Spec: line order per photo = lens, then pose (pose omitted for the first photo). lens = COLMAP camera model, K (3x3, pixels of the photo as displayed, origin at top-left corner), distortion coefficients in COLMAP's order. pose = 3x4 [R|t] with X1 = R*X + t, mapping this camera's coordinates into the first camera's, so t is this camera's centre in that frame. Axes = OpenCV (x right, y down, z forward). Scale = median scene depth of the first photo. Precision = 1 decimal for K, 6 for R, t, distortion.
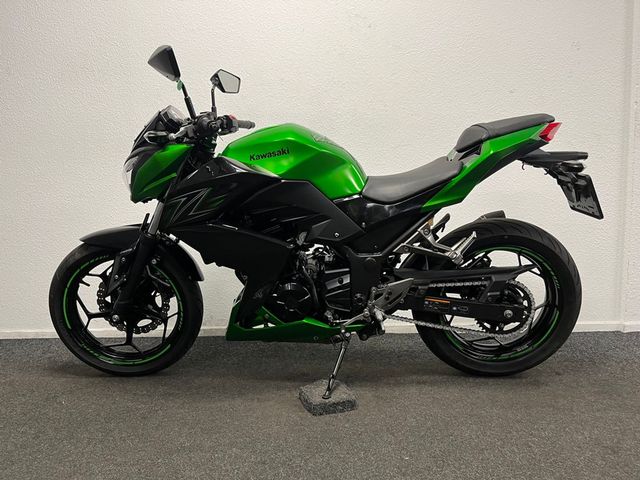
lens RADIAL K [[483.4, 0, 320.0], [0, 483.4, 240.0], [0, 0, 1]] dist [0.085394, -0.111000]
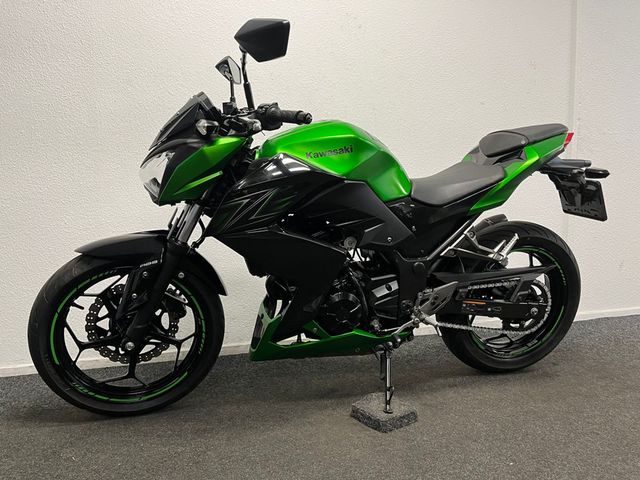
lens RADIAL K [[483.4, 0, 320.0], [0, 483.4, 240.0], [0, 0, 1]] dist [0.085394, -0.111000]
pose [[0.954944, -0.018584, 0.296204, -0.360956], [0.022538, 0.999697, -0.009941, -0.002615], [-0.295929, 0.016169, 0.955073, 0.123473]]
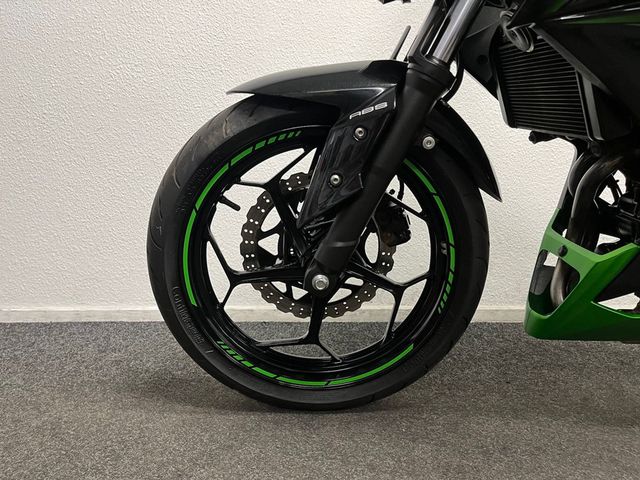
lens RADIAL K [[483.4, 0, 320.0], [0, 483.4, 240.0], [0, 0, 1]] dist [0.085394, -0.111000]
pose [[0.999333, 0.017844, 0.031866, -0.441694], [-0.019086, 0.999053, 0.039105, 0.110328], [-0.031138, -0.039687, 0.998727, 0.604733]]
